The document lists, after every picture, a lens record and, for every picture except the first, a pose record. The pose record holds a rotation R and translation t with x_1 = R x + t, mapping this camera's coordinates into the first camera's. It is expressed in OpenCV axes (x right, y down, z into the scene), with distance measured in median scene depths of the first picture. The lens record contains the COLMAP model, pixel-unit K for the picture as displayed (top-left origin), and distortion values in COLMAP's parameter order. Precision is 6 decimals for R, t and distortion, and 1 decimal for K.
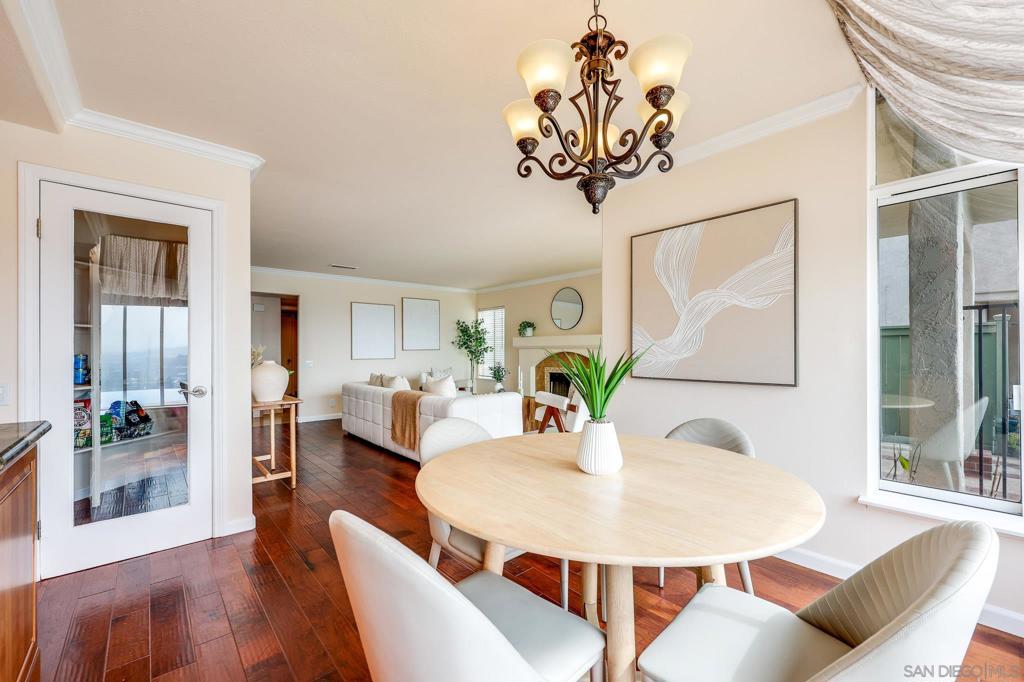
lens RADIAL K [[411.3, 0, 512.0], [0, 411.3, 341.0], [0, 0, 1]] dist [-0.000283, -0.000019]
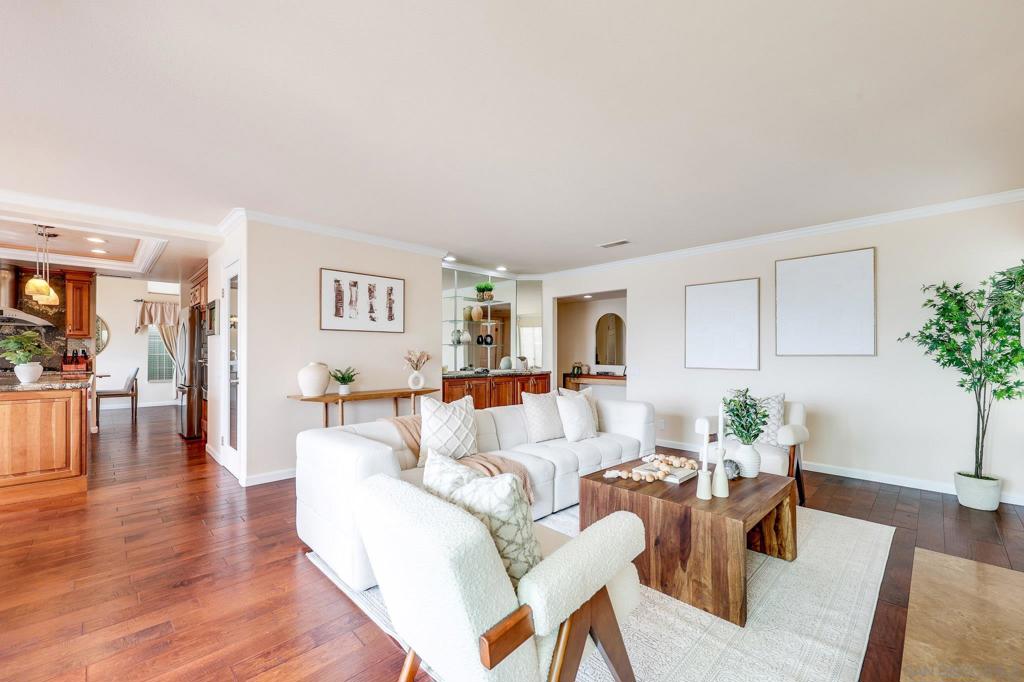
lens RADIAL K [[419.0, 0, 515.6], [0, 419.0, 350.2], [0, 0, 1]] dist [-0.000558, -0.000076]
pose [[0.062168, -0.002713, -0.998062, 0.270362], [0.012860, 0.999915, -0.001917, 0.010447], [0.997983, -0.012716, 0.062197, 0.614101]]
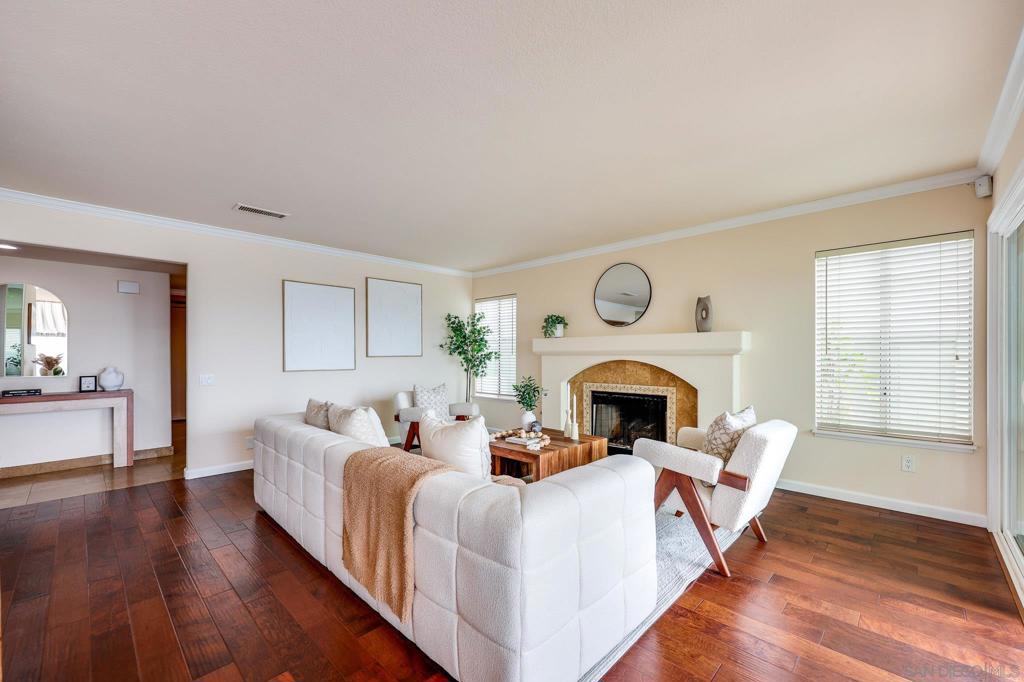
lens RADIAL K [[419.0, 0, 515.6], [0, 419.0, 350.2], [0, 0, 1]] dist [-0.000558, -0.000076]
pose [[0.996487, 0.003161, 0.083688, -0.083131], [-0.003838, 0.999961, 0.007927, 0.005278], [-0.083660, -0.008220, 0.996460, 0.305891]]
